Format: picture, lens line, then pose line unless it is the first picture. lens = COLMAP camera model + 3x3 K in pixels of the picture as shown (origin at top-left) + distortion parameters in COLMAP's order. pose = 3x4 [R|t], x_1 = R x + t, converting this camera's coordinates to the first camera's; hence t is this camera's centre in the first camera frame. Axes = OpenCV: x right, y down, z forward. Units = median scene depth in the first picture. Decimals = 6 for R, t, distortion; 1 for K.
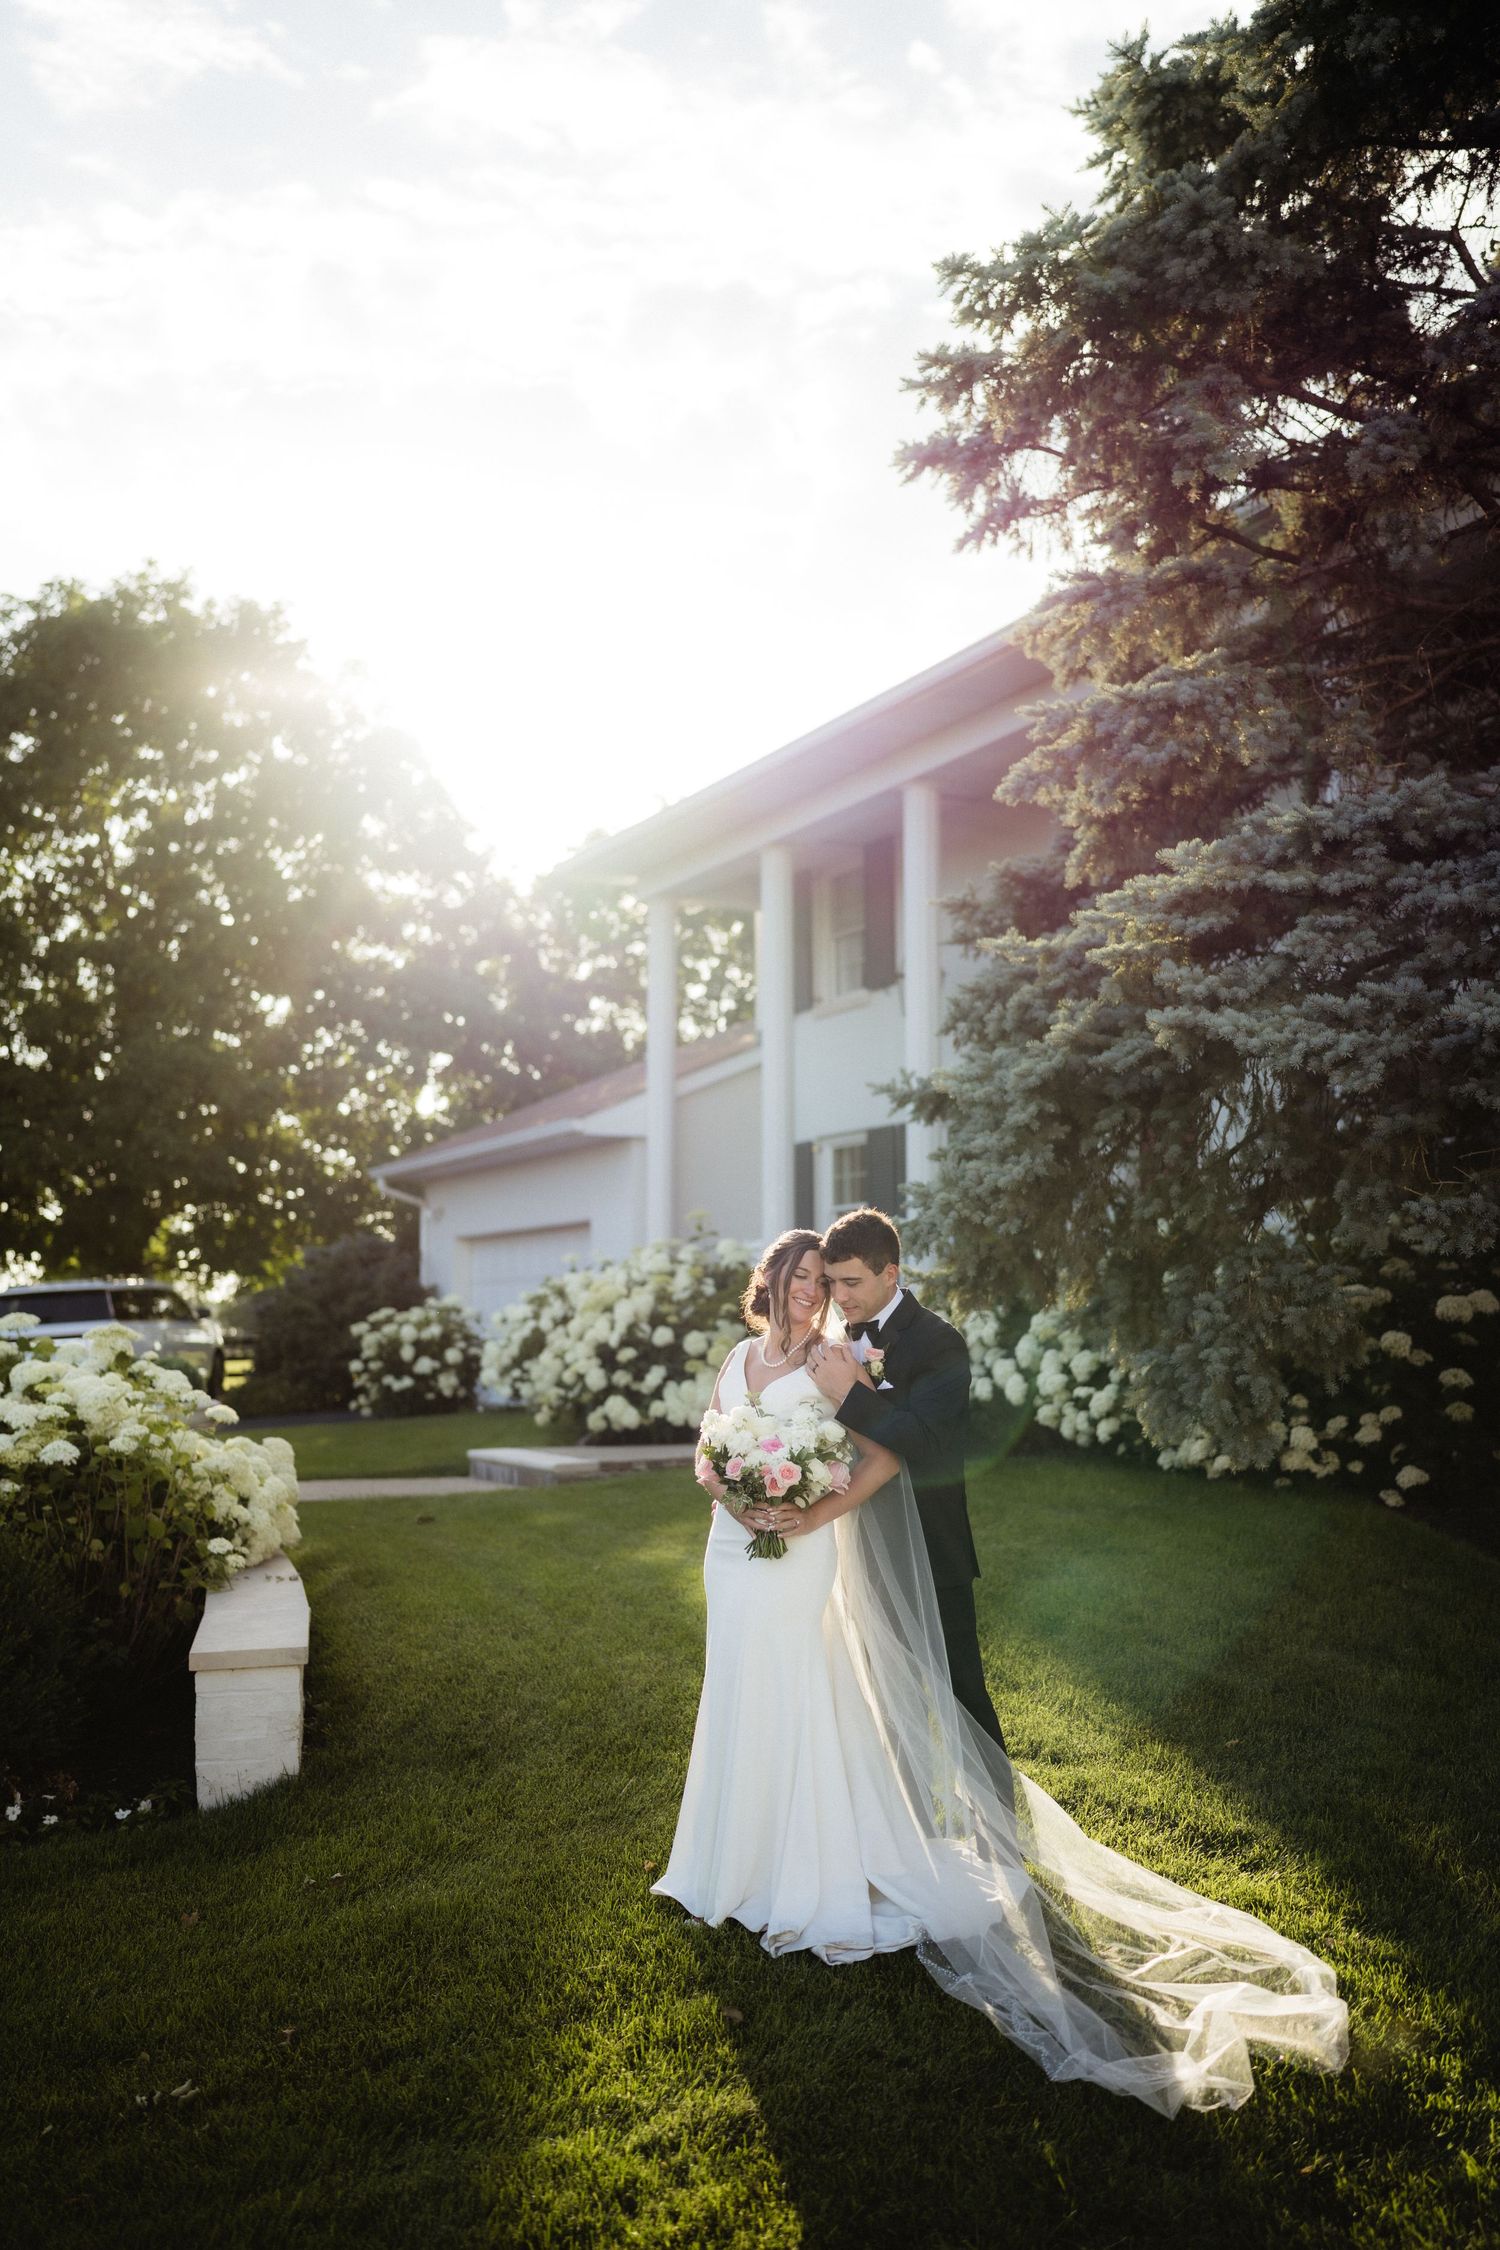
lens RADIAL K [[2263.6, 0, 753.3], [0, 2263.6, 1158.7], [0, 0, 1]] dist [-0.045126, 0.106963]
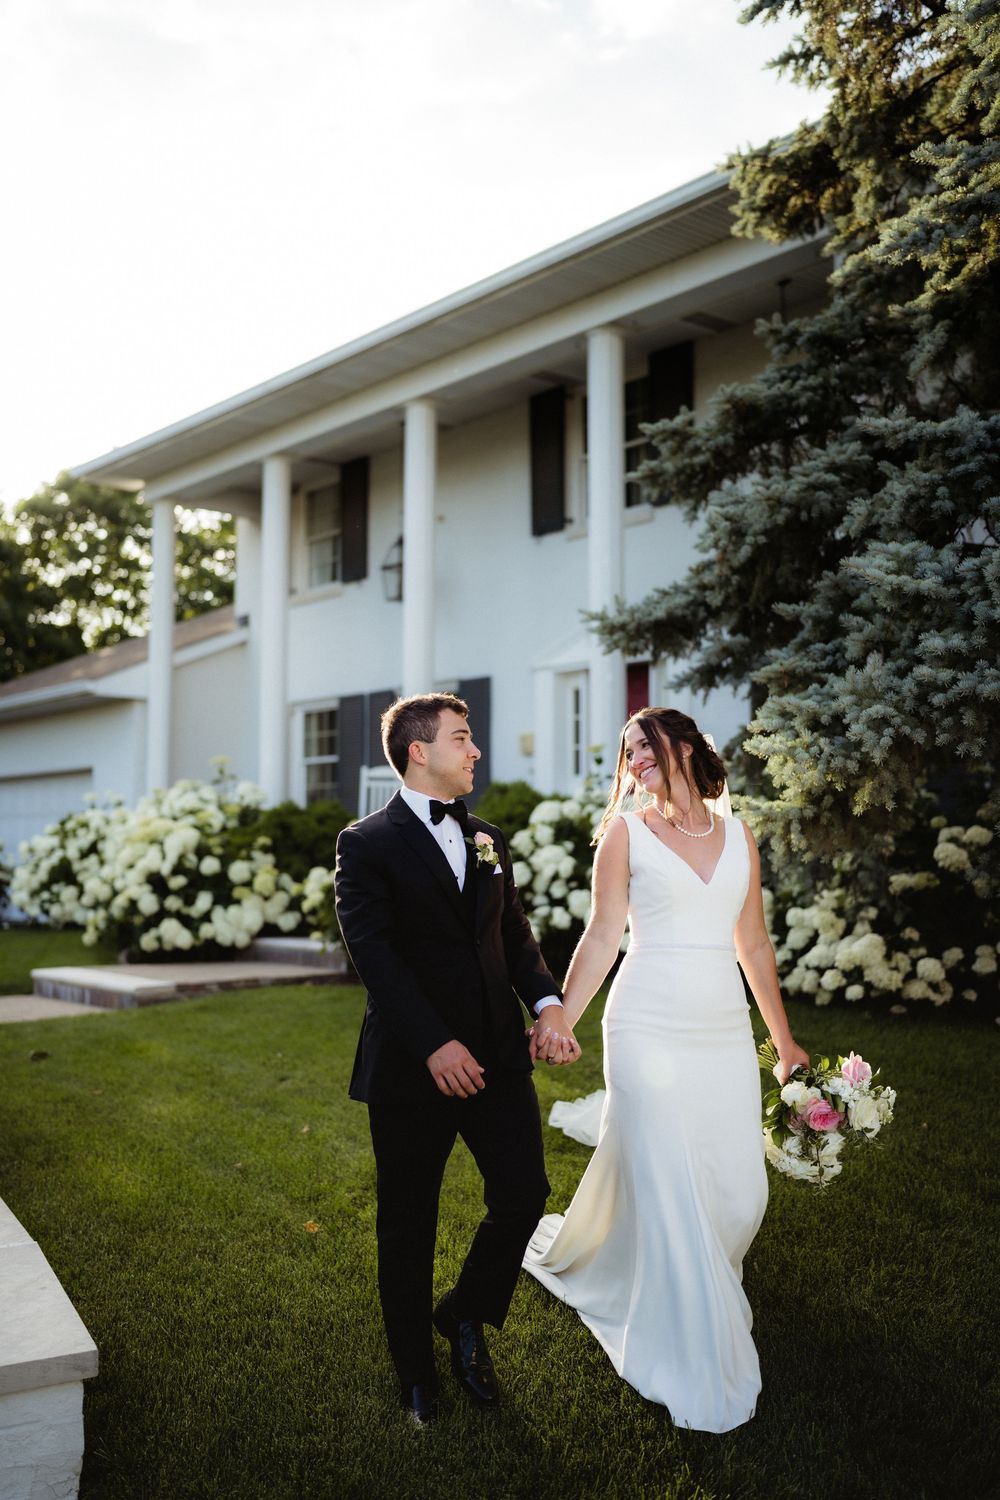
lens RADIAL K [[1509.0, 0, 502.2], [0, 1509.0, 772.4], [0, 0, 1]] dist [-0.045126, 0.106963]
pose [[0.968388, 0.020438, 0.248610, -0.086482], [-0.025413, 0.999536, 0.016818, 0.015973], [-0.248151, -0.022604, 0.968458, 0.241827]]
